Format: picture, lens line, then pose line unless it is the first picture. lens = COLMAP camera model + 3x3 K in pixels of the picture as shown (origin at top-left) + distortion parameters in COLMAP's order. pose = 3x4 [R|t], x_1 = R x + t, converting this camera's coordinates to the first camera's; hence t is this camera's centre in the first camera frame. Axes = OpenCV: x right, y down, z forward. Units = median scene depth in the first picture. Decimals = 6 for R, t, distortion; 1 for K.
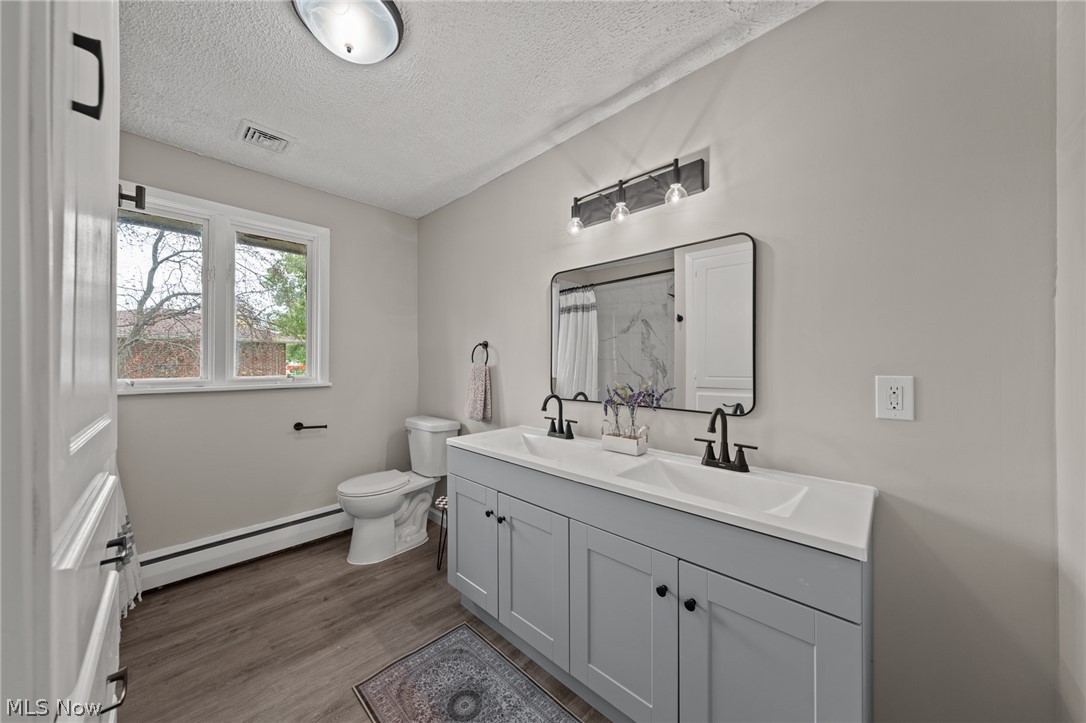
lens RADIAL K [[365.3, 0, 541.9], [0, 365.3, 364.3], [0, 0, 1]] dist [0.000706, 0.000026]
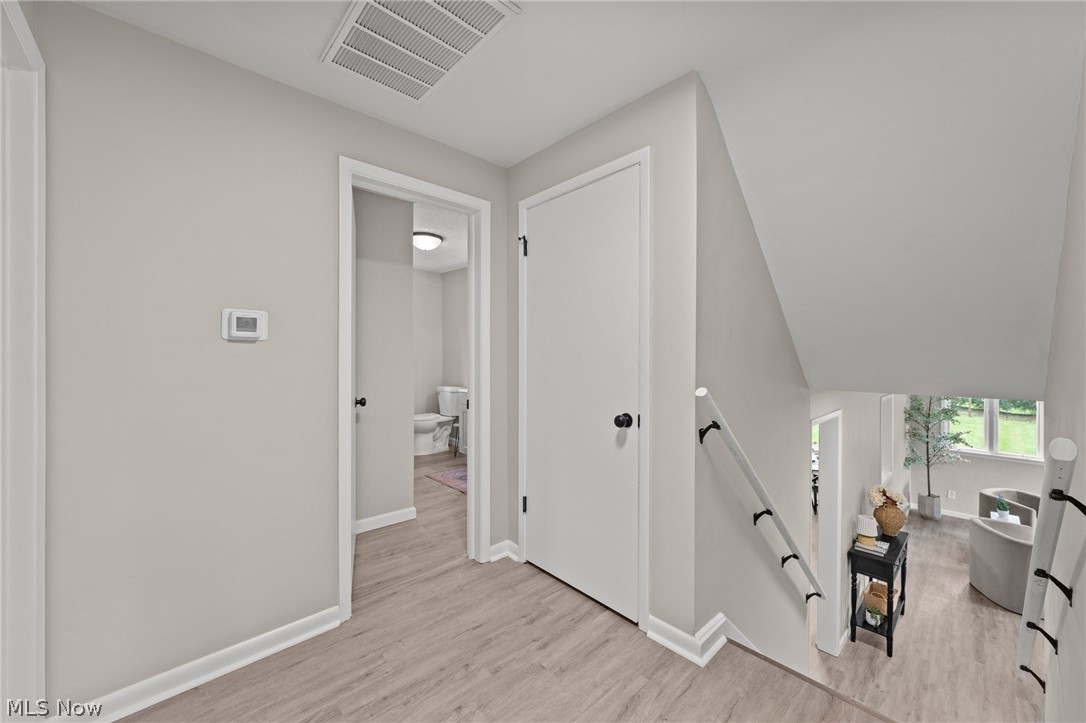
lens RADIAL K [[418.1, 0, 543.7], [0, 418.1, 358.4], [0, 0, 1]] dist [0.001097, 0.000050]
pose [[0.999069, 0.000884, -0.043126, 0.272639], [-0.000381, 0.999932, 0.011669, -0.017524], [0.043133, -0.011642, 0.999002, -1.147670]]
